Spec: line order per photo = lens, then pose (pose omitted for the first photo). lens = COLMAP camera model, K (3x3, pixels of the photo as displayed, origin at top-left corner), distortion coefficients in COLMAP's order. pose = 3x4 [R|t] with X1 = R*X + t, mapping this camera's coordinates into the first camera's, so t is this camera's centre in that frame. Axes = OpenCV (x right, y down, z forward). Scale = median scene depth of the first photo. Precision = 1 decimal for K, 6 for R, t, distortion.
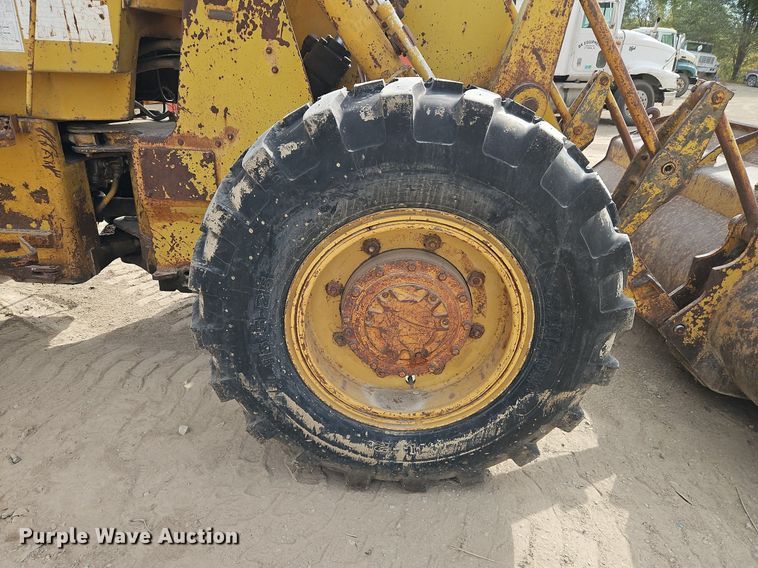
lens RADIAL K [[497.2, 0, 379.0], [0, 497.2, 284.0], [0, 0, 1]] dist [0.054404, -0.042753]
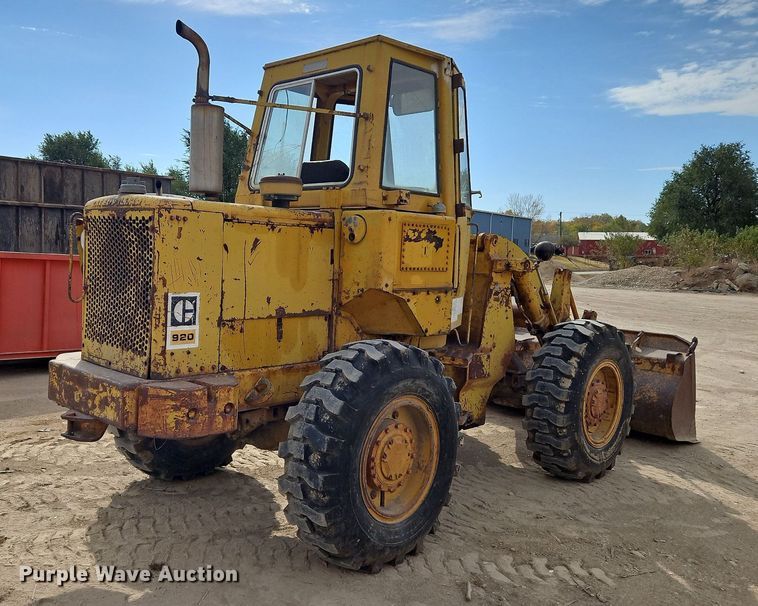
lens RADIAL K [[690.6, 0, 292.1], [0, 690.6, 301.4], [0, 0, 1]] dist [0.046758, -0.010177]
pose [[0.733976, -0.060665, 0.676461, -3.497801], [0.274095, 0.937750, -0.213302, -0.081320], [-0.621411, 0.341973, 0.704914, -0.793318]]
